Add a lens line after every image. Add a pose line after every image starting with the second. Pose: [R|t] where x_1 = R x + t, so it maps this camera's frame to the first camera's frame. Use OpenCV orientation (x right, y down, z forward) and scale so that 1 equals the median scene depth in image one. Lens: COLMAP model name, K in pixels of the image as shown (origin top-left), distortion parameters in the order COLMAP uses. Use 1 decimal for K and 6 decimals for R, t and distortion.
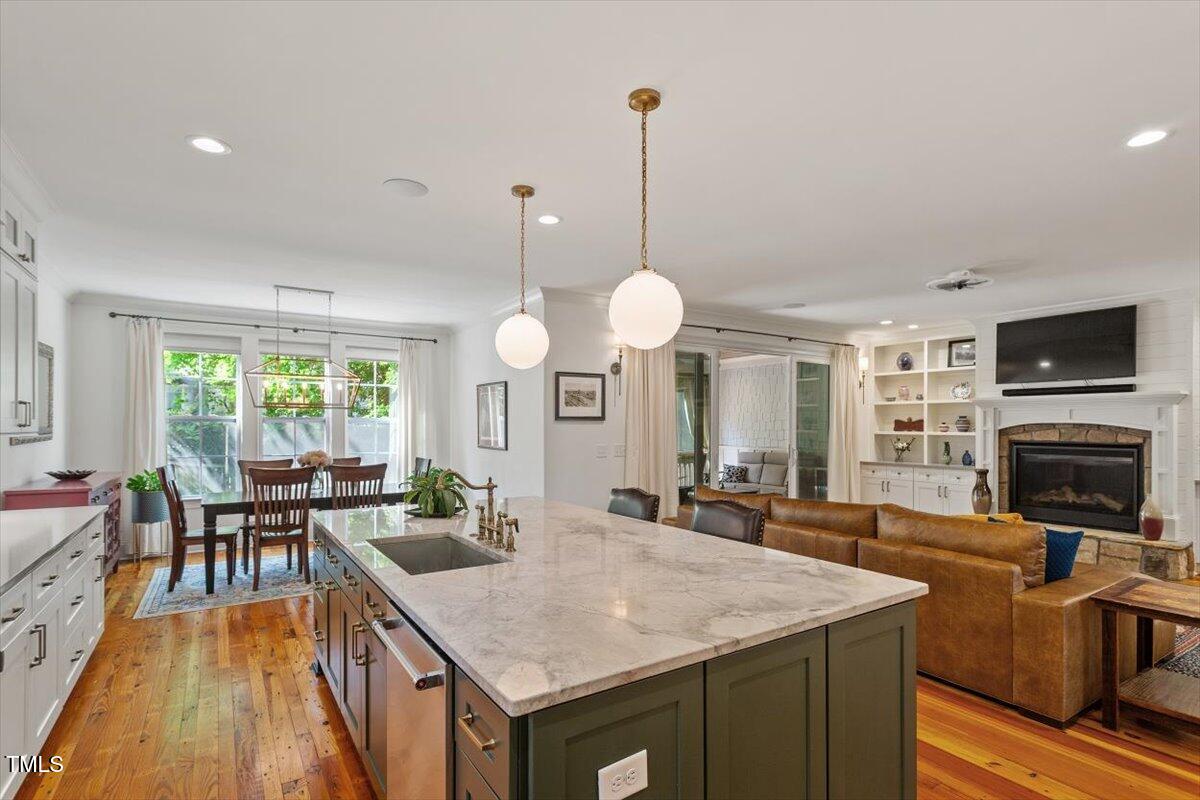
lens RADIAL K [[580.2, 0, 602.3], [0, 580.2, 426.7], [0, 0, 1]] dist [0.000155, 0.000624]
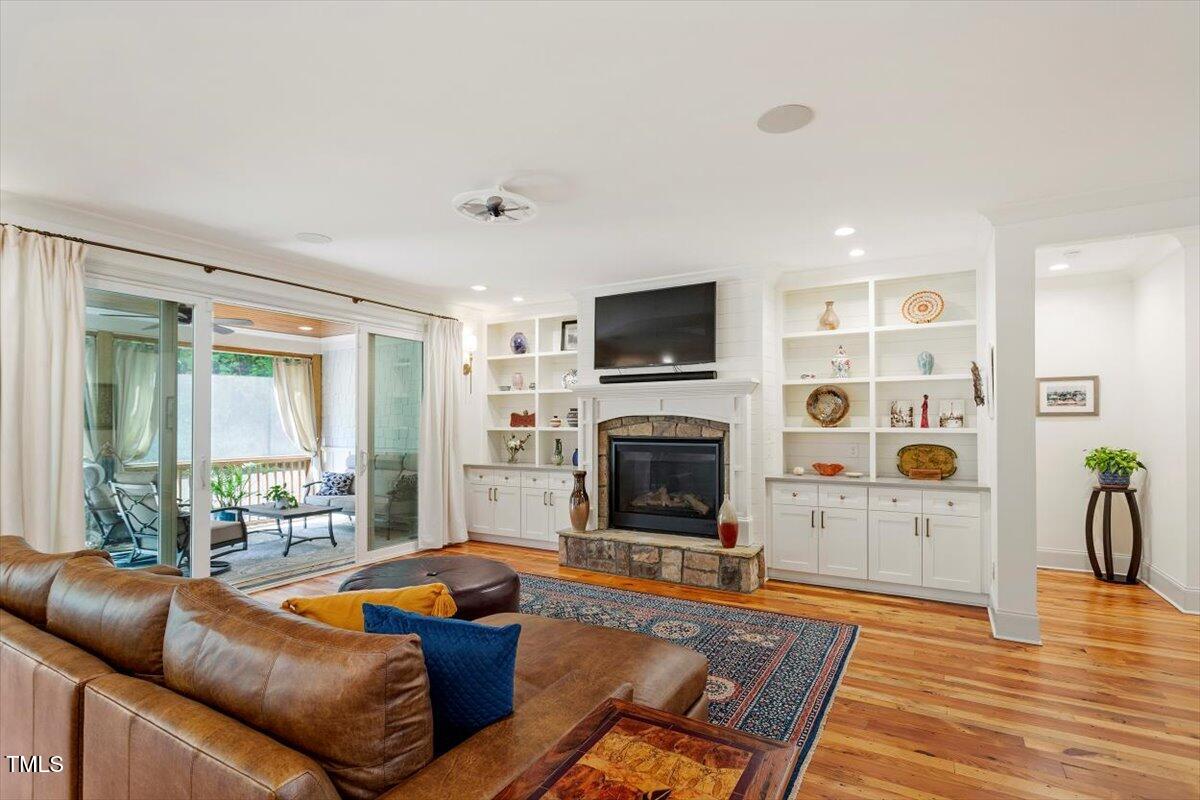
lens RADIAL K [[580.2, 0, 605.1], [0, 580.2, 422.7], [0, 0, 1]] dist [0.000155, 0.000624]
pose [[0.888558, -0.002565, 0.458757, 0.305622], [0.004633, 0.999984, -0.003384, 0.006827], [-0.458741, 0.005132, 0.888555, 0.245782]]
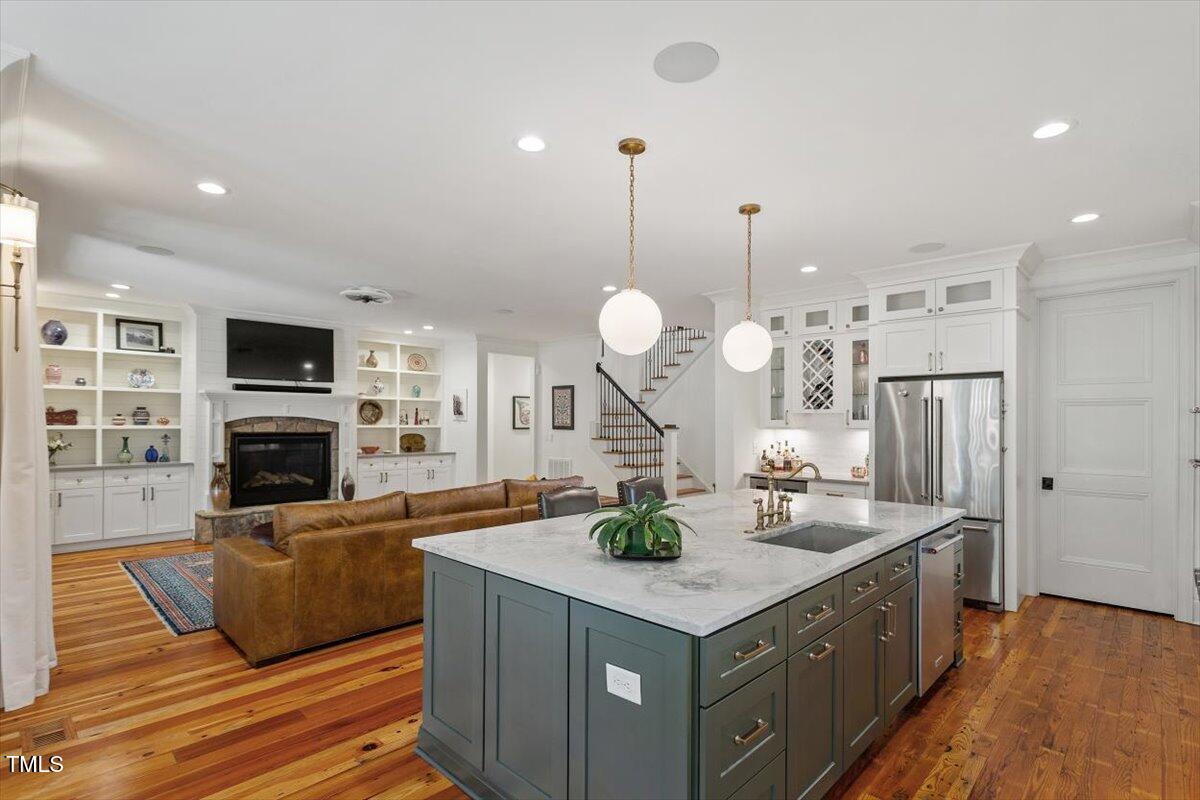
lens RADIAL K [[580.2, 0, 590.7], [0, 580.2, 417.0], [0, 0, 1]] dist [0.000155, 0.000624]
pose [[-0.214188, 0.002632, 0.976789, -0.449606], [-0.004173, 0.999985, -0.003610, -0.003276], [-0.976784, -0.004849, -0.214174, 0.592239]]
